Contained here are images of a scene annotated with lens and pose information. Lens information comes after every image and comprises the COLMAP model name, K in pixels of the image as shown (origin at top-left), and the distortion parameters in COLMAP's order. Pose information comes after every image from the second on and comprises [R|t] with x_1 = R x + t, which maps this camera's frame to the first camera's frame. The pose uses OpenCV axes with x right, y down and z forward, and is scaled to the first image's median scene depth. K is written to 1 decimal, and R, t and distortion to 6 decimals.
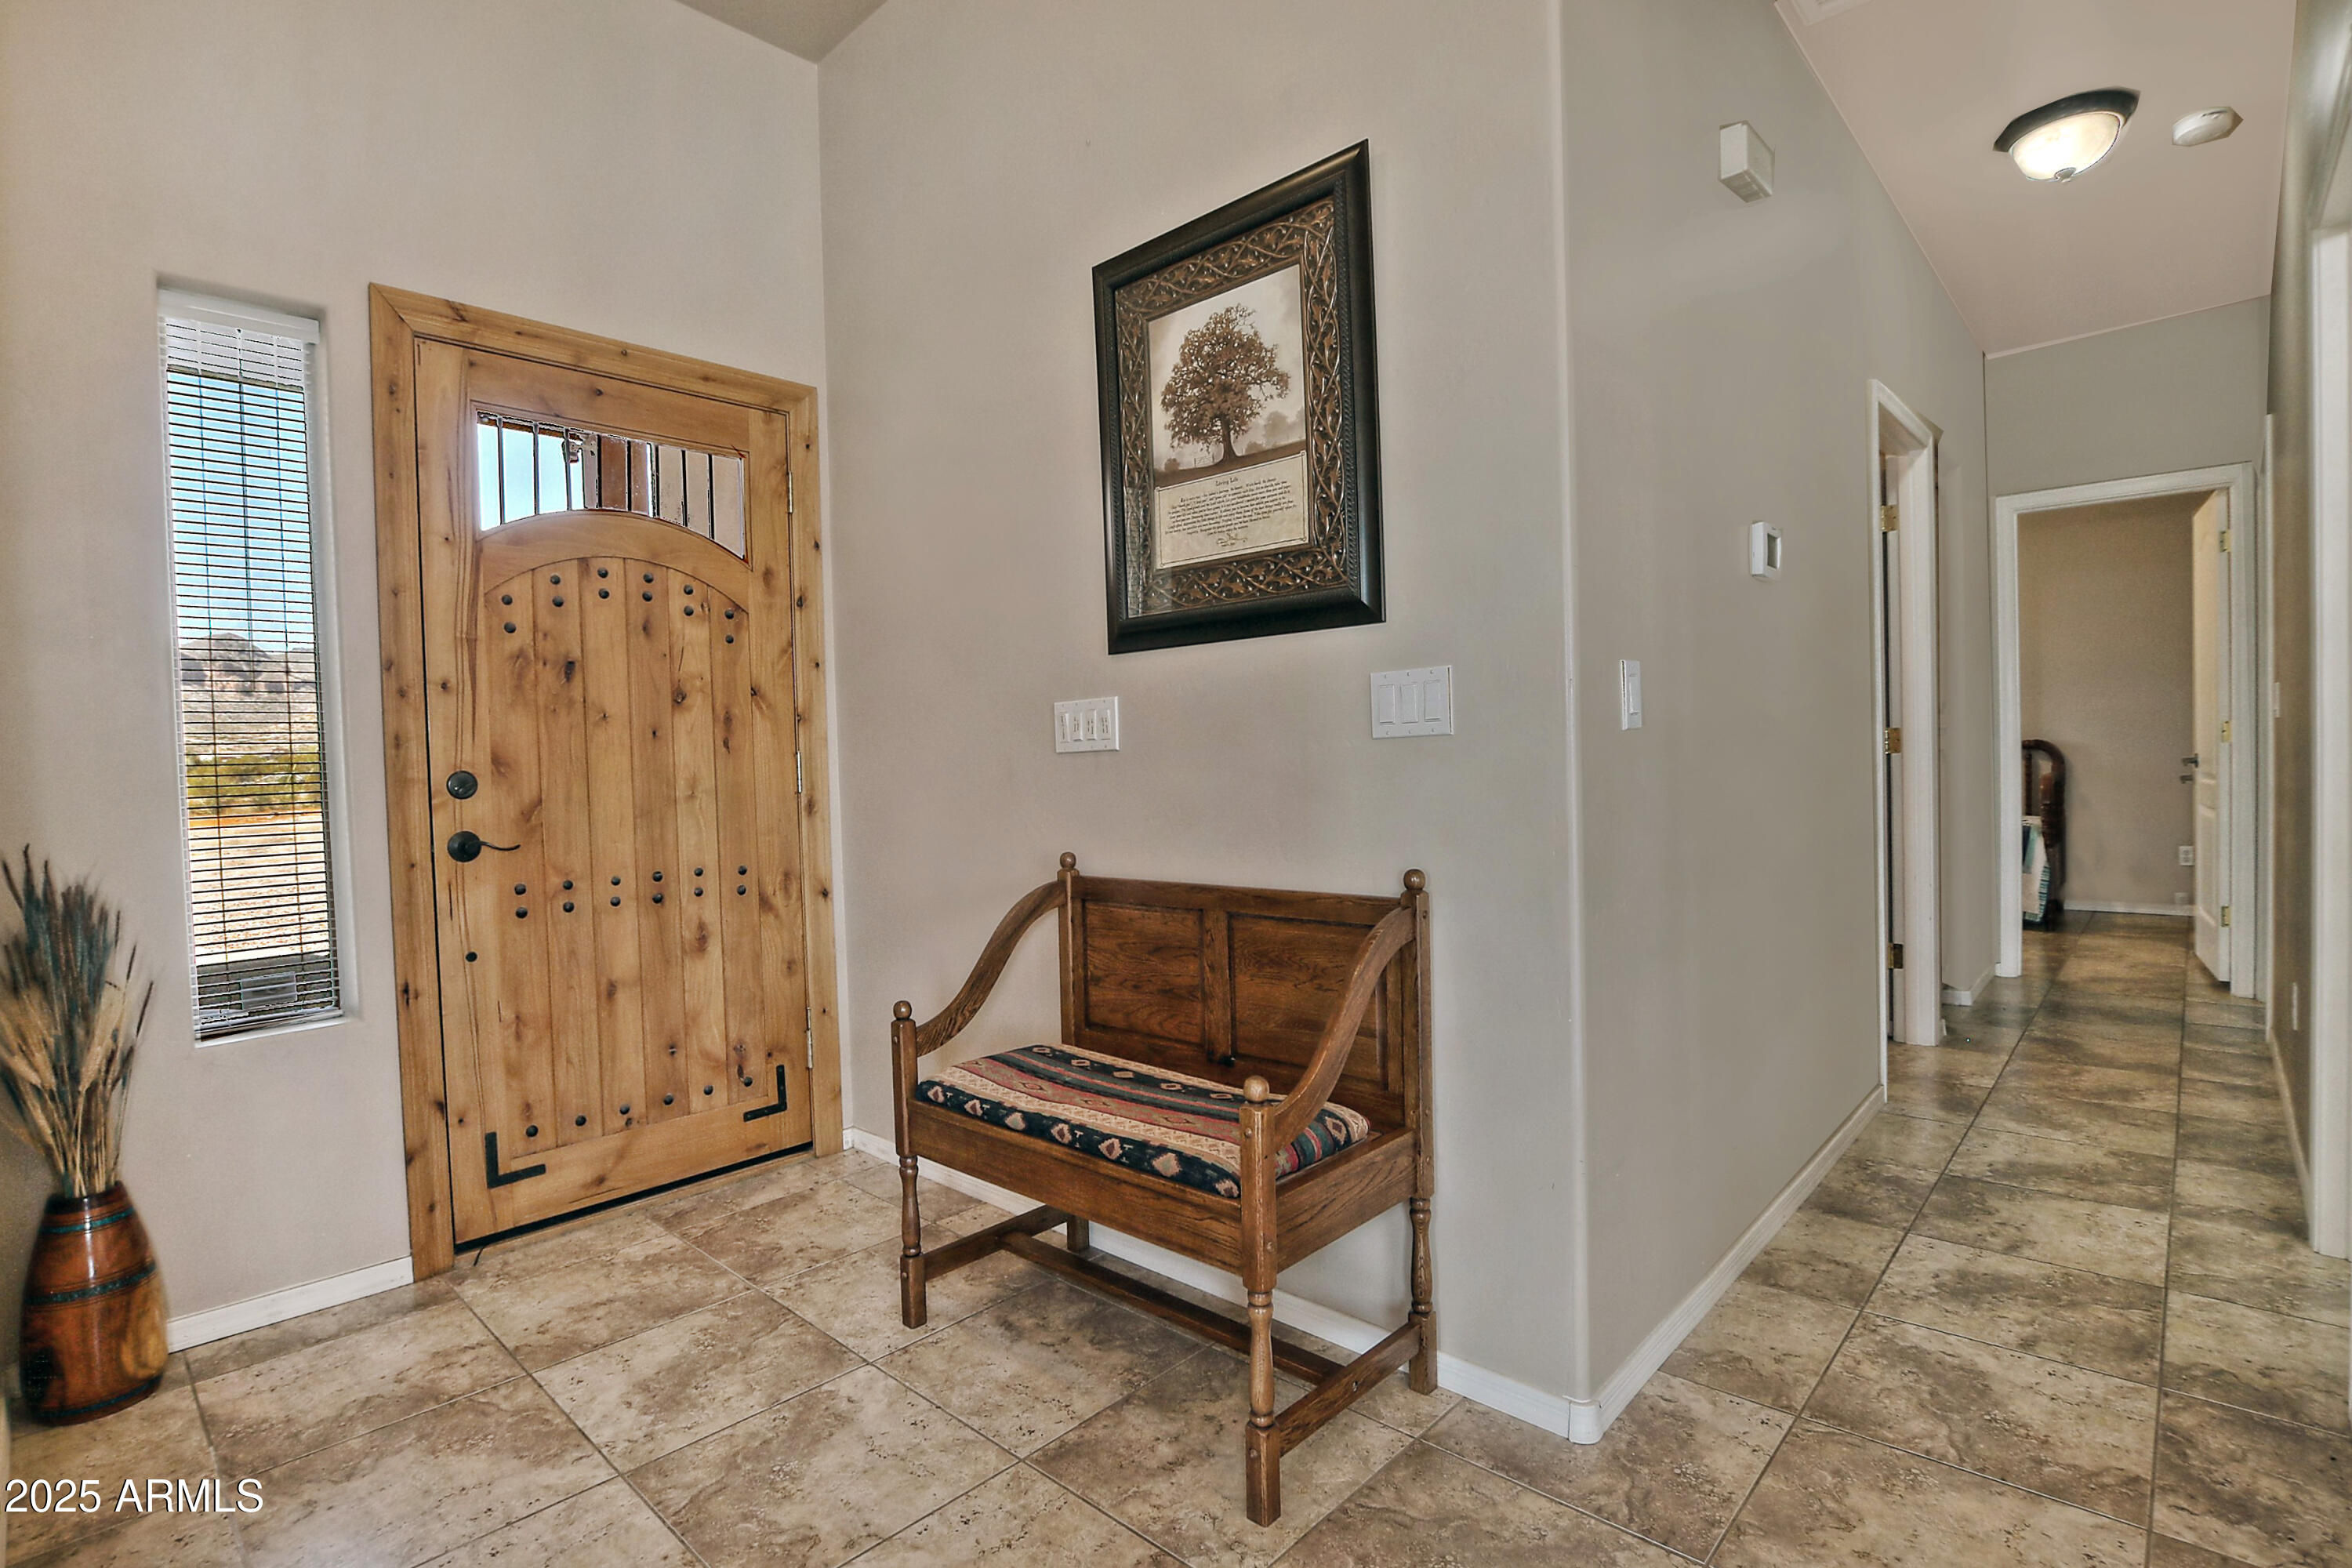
lens RADIAL K [[1132.0, 0, 1179.4], [0, 1132.0, 795.7], [0, 0, 1]] dist [-0.030001, 0.001597]
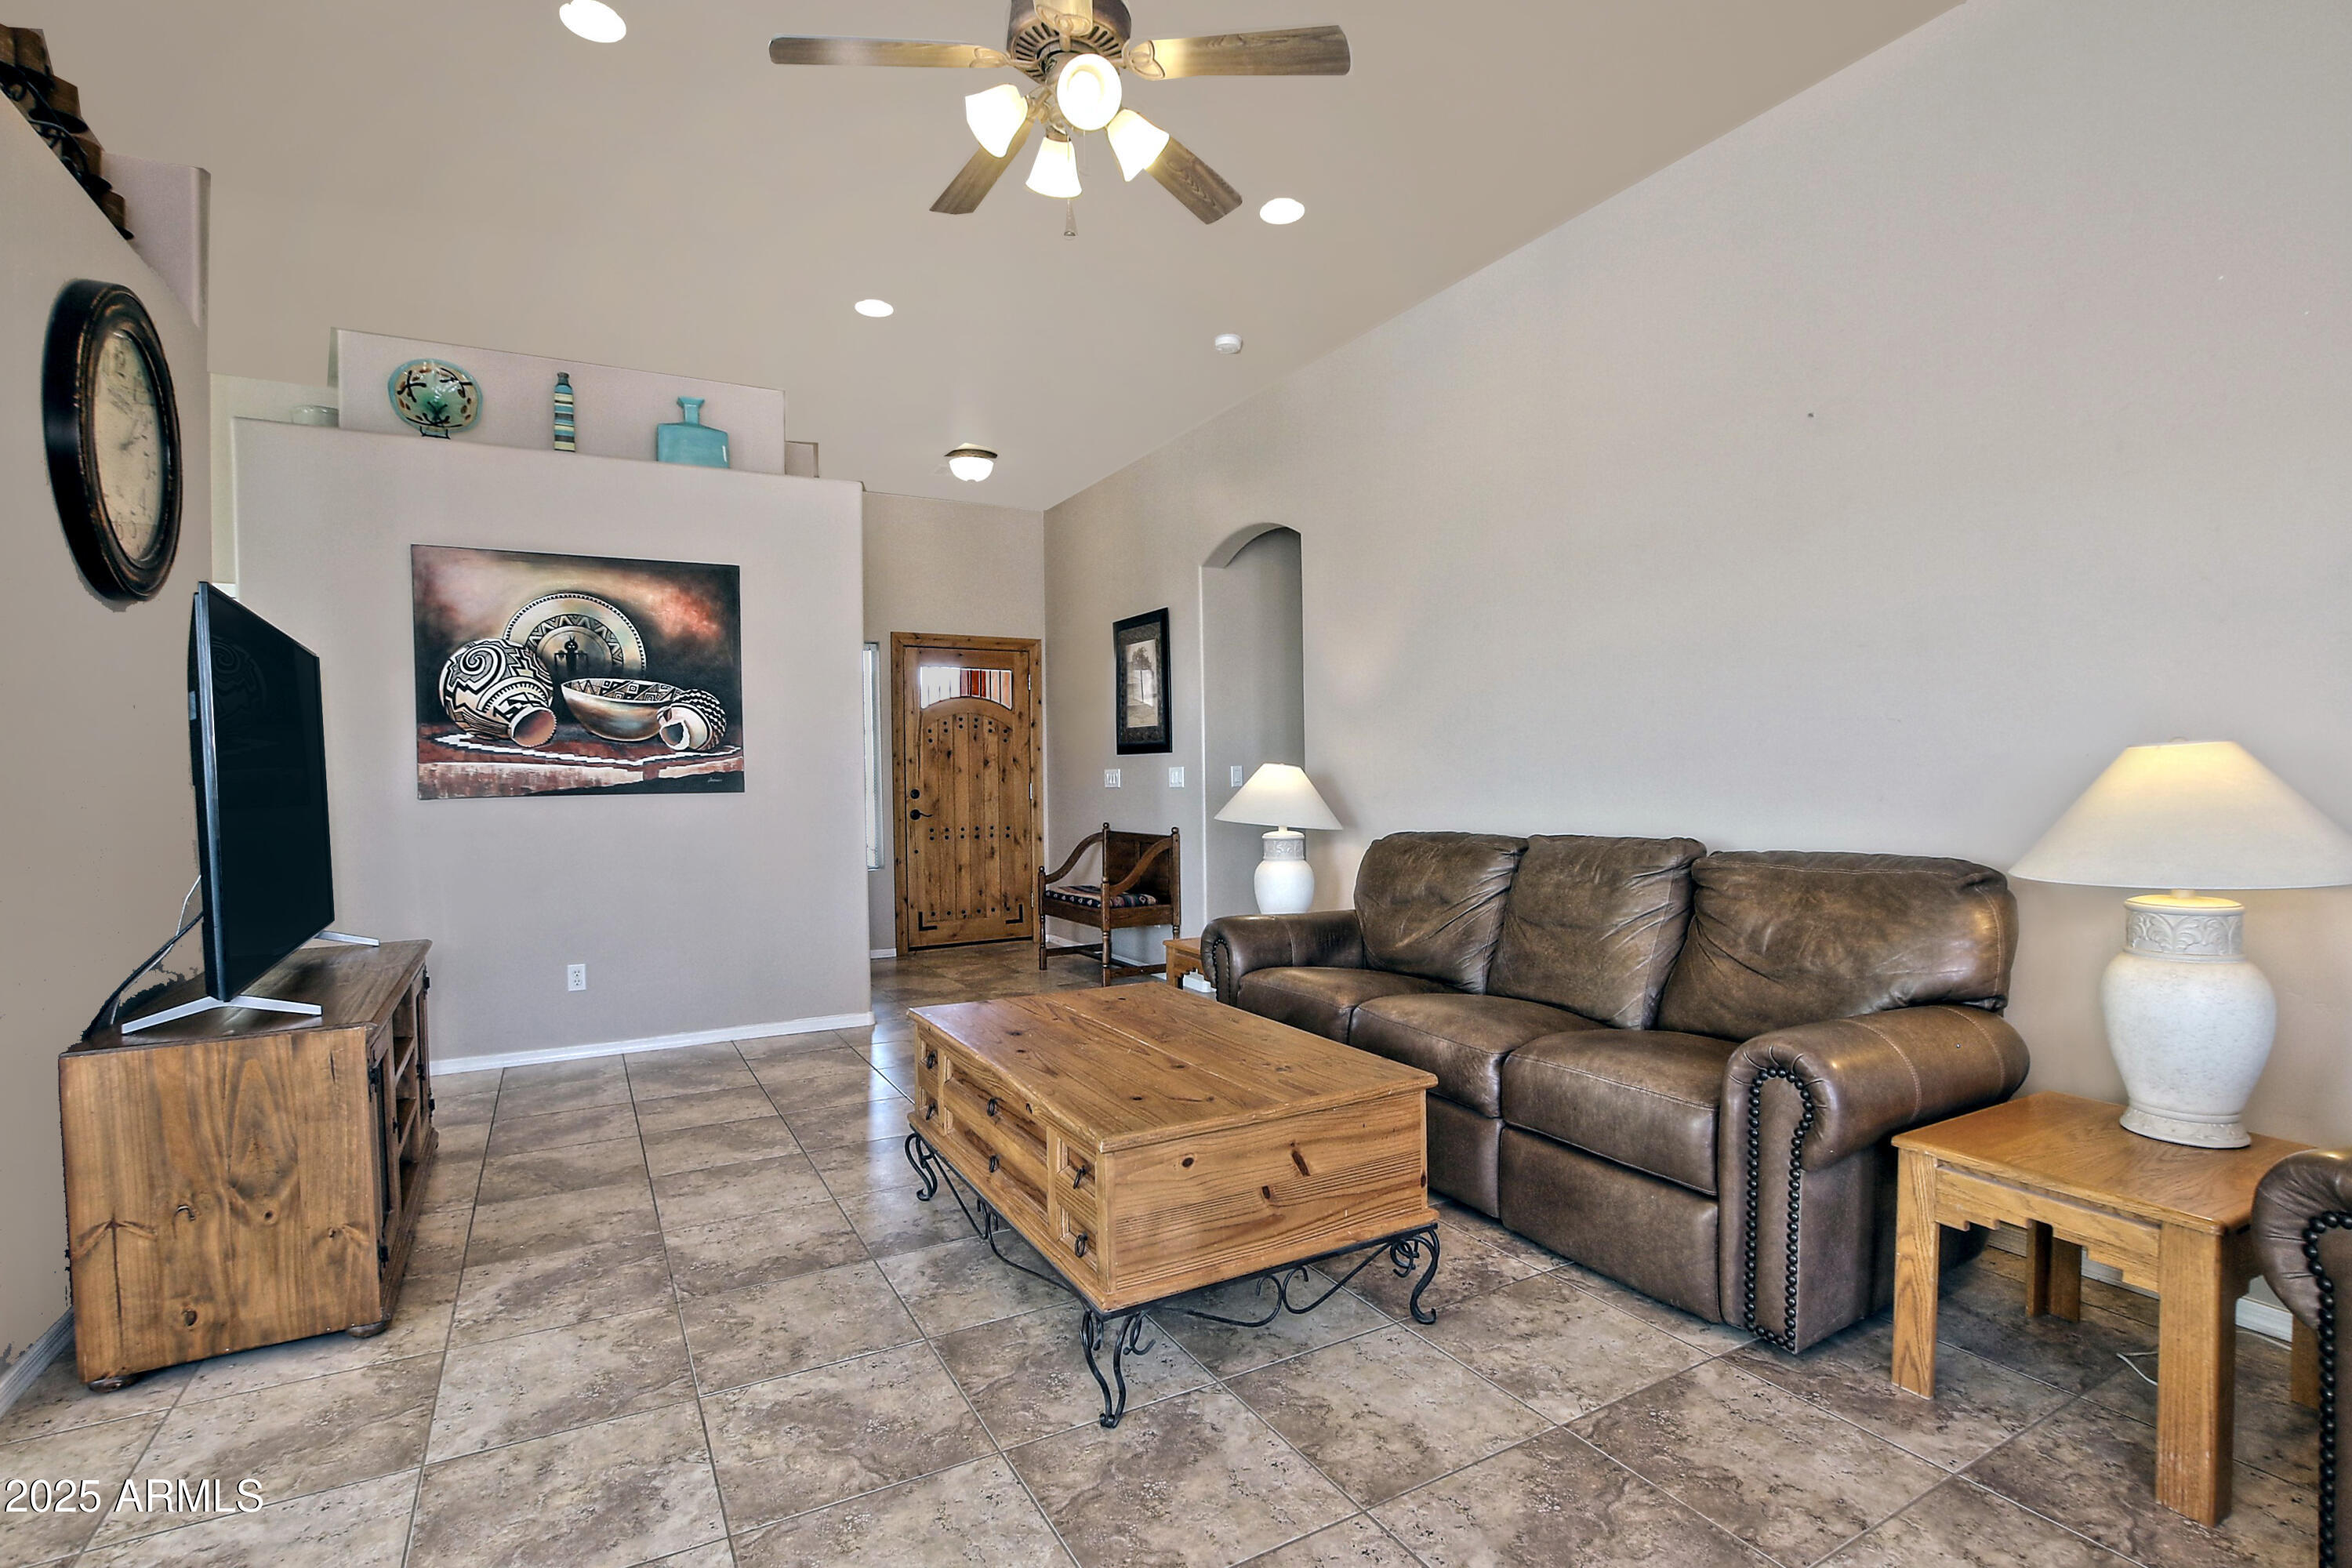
lens RADIAL K [[1132.0, 0, 1174.5], [0, 1132.0, 800.0], [0, 0, 1]] dist [-0.030001, 0.001597]
pose [[0.945047, -0.003494, -0.326916, 0.827709], [-0.011373, 0.998986, -0.043554, 0.108900], [0.326736, 0.044878, 0.944049, -1.342398]]
